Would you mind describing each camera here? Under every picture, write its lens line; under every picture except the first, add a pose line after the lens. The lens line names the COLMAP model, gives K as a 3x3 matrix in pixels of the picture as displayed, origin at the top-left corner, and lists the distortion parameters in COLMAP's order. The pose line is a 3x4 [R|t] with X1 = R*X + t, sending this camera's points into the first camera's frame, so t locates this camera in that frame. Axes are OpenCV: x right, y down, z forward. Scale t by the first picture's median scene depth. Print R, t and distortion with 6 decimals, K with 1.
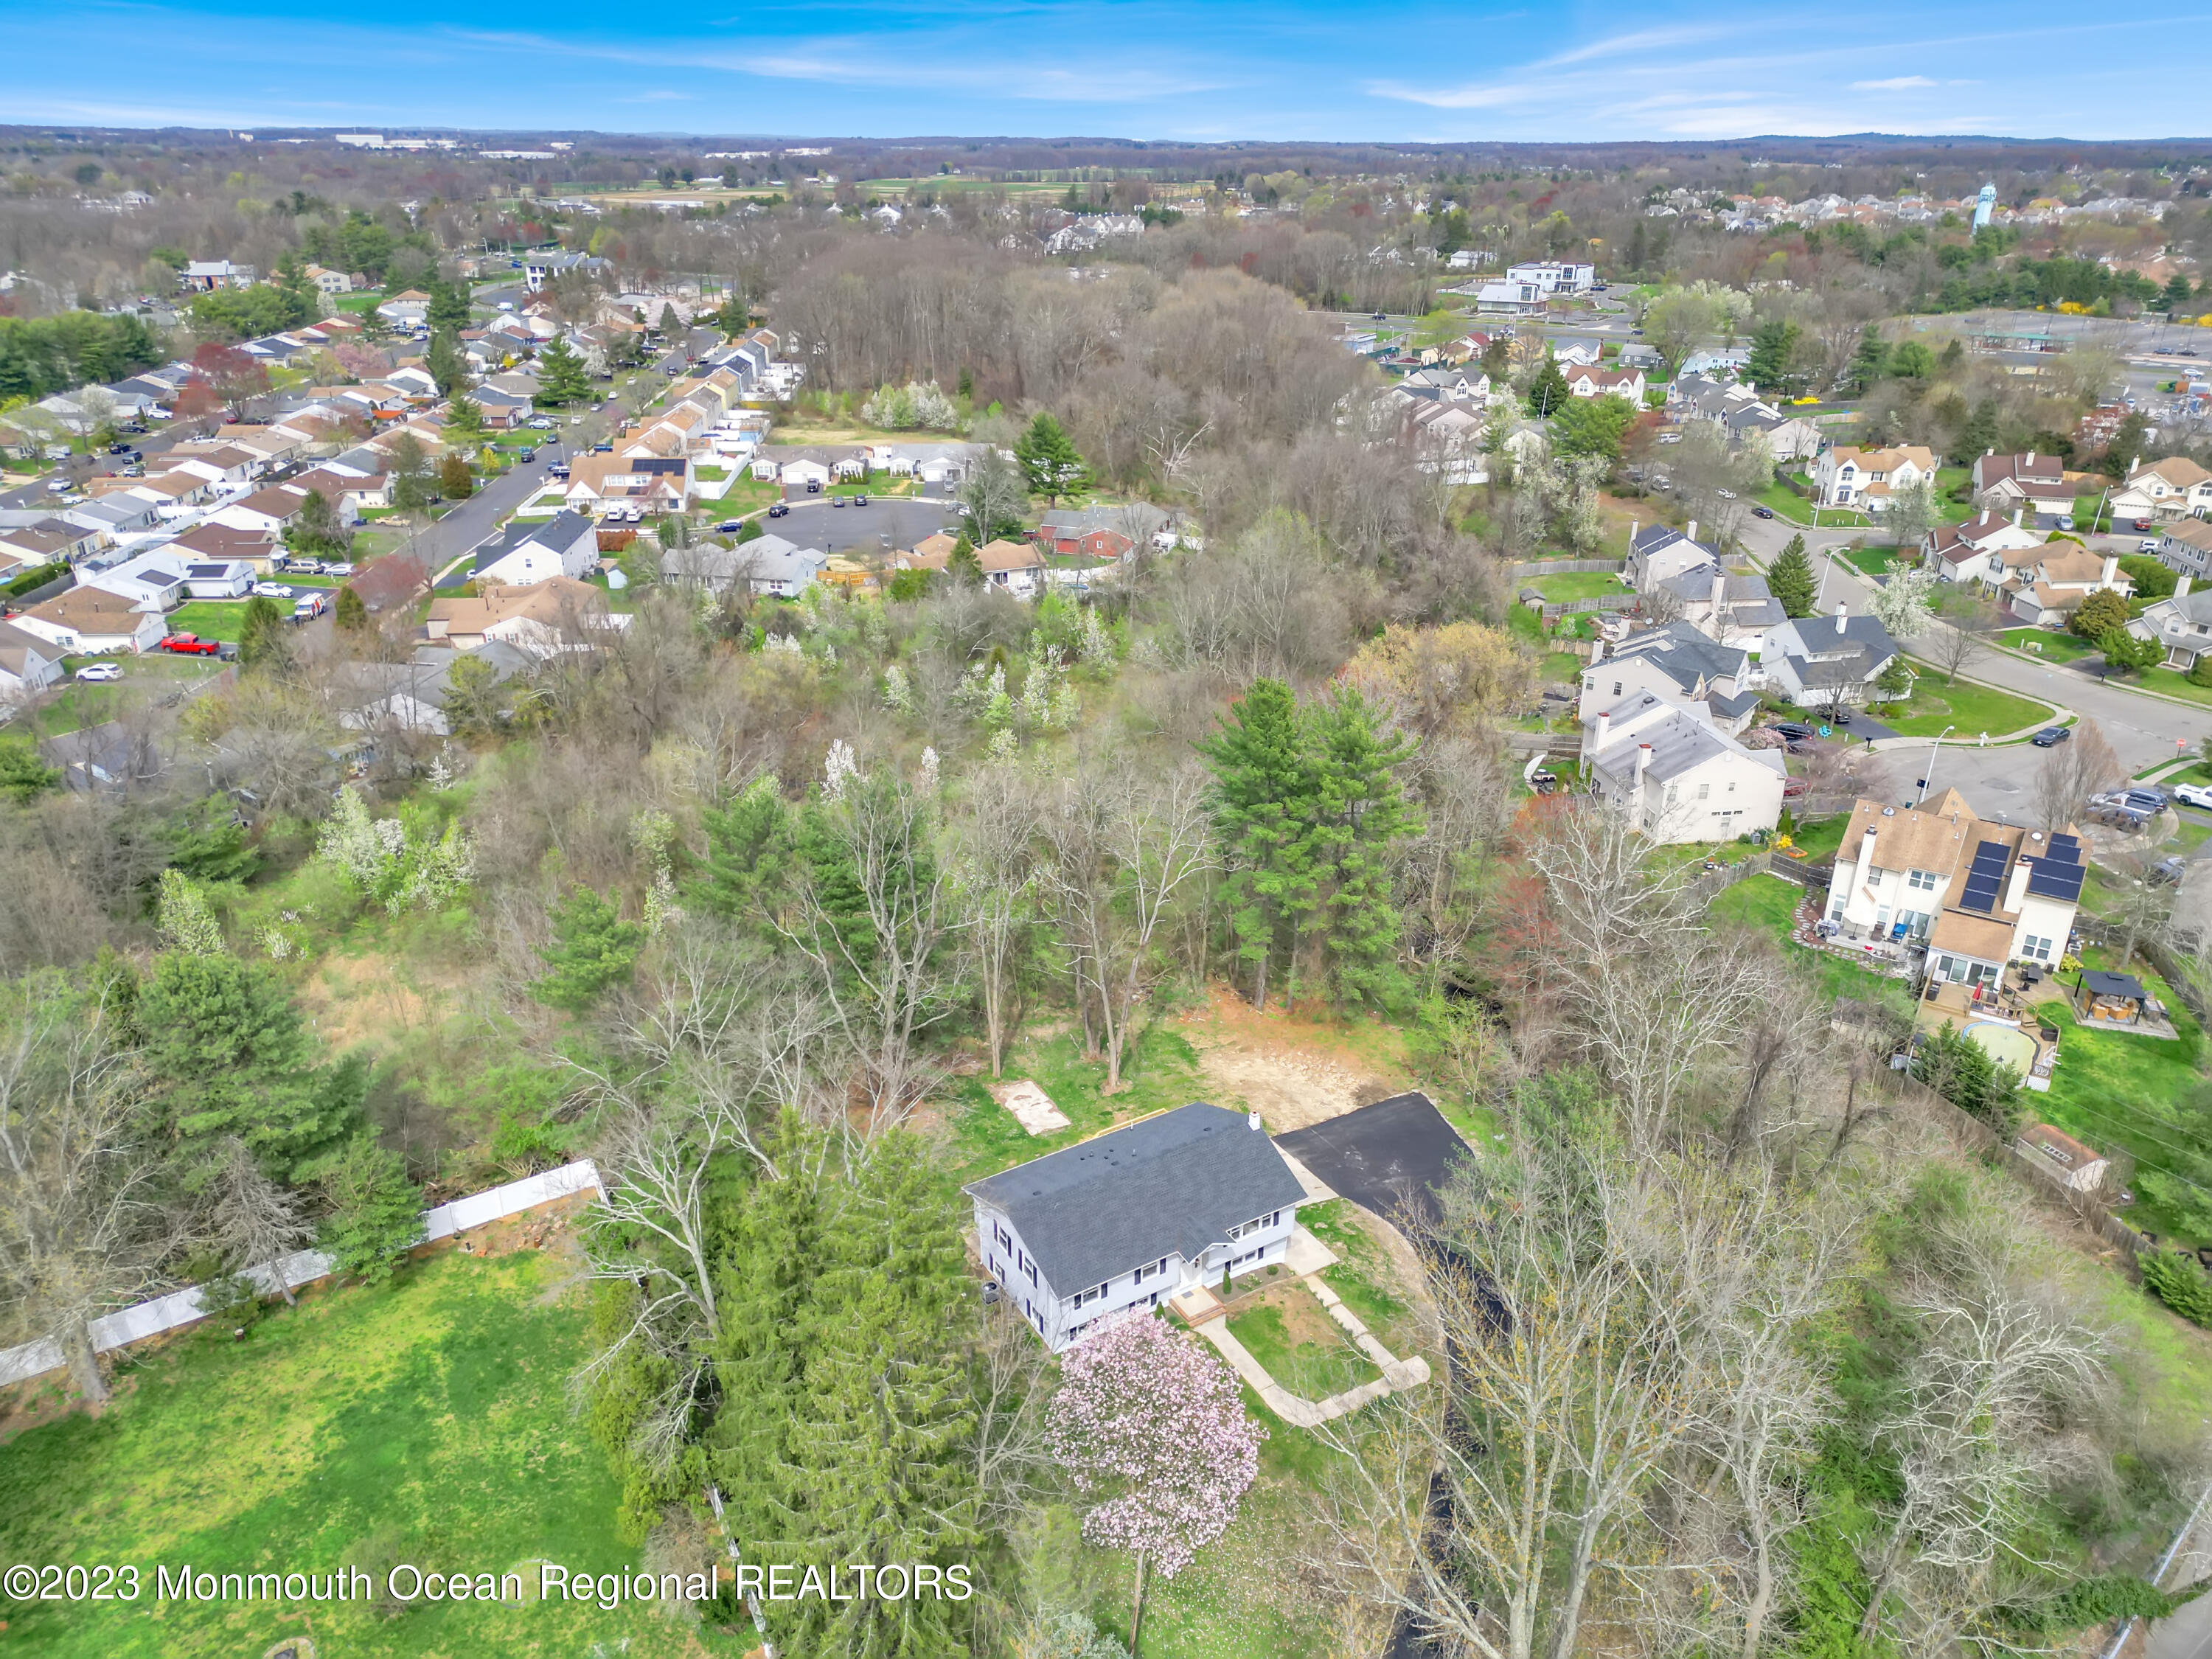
lens RADIAL K [[1559.1, 0, 1100.0], [0, 1559.1, 830.0], [0, 0, 1]] dist [0.069199, -0.013081]
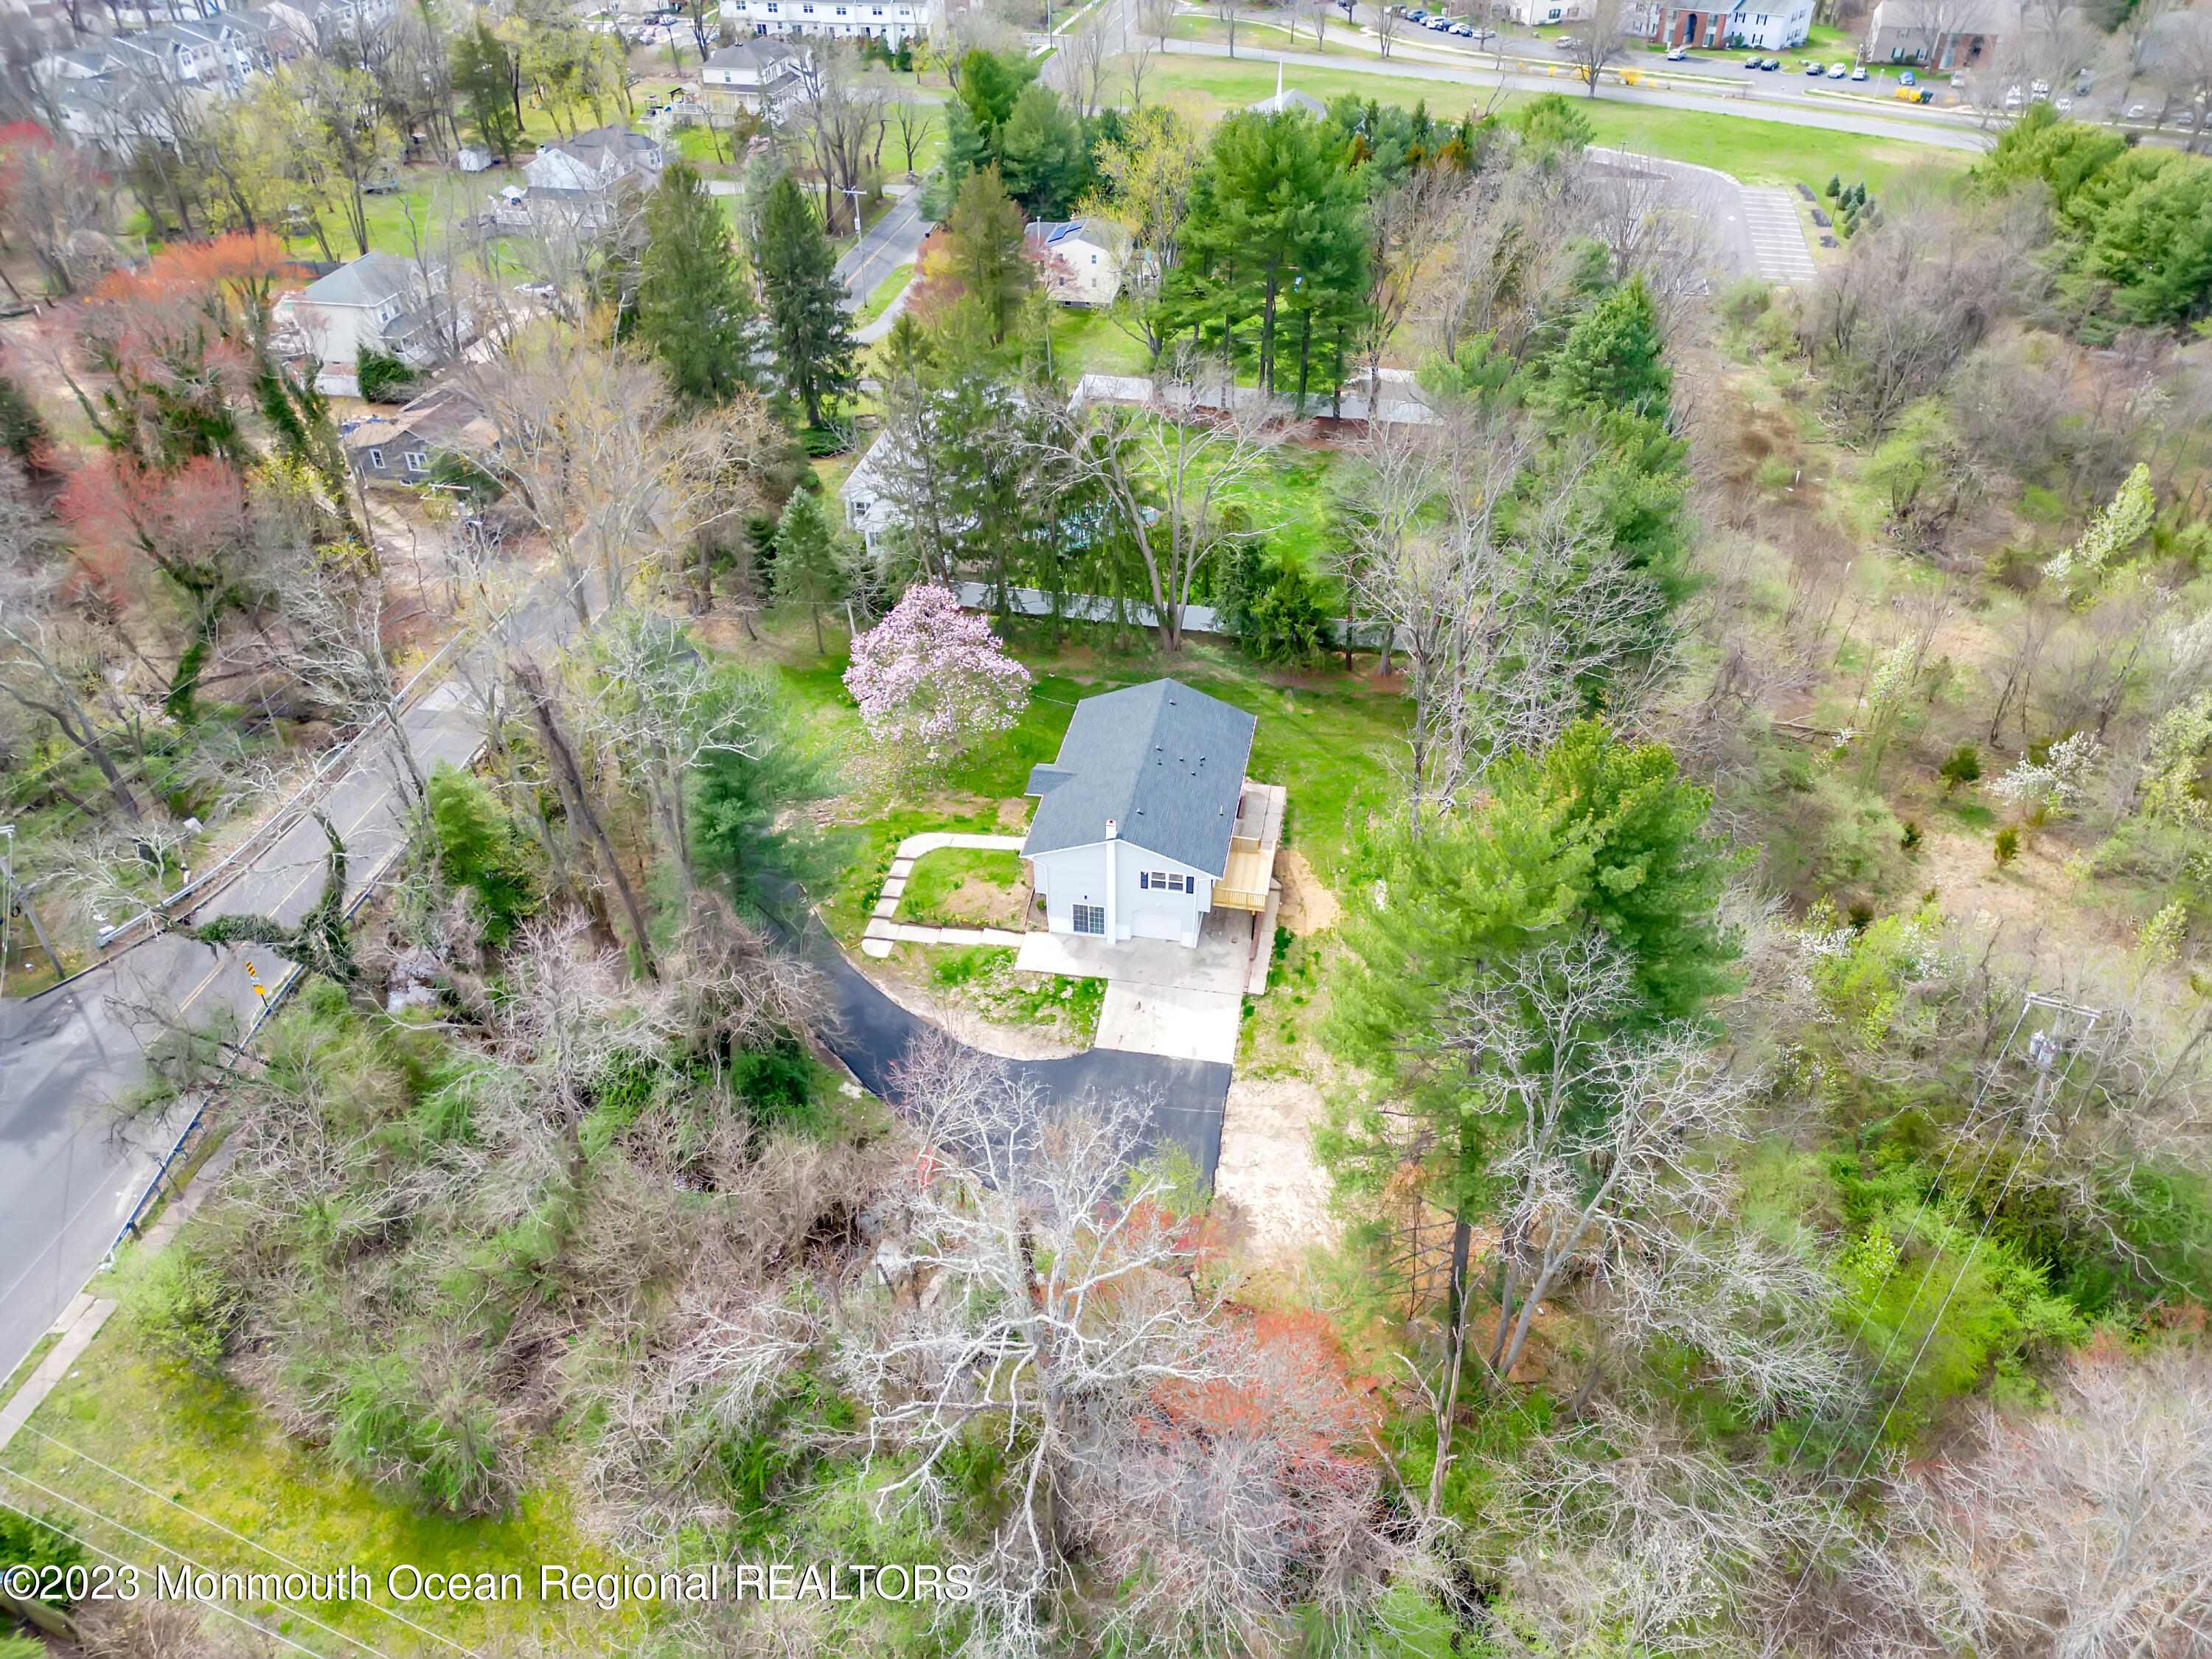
lens RADIAL K [[1559.1, 0, 1112.7], [0, 1559.1, 822.0], [0, 0, 1]] dist [0.069199, -0.013081]
pose [[-0.673893, 0.435803, -0.596611, 0.561854], [-0.294426, 0.582215, 0.757852, -0.440234], [0.677629, 0.686369, -0.264039, 1.102288]]
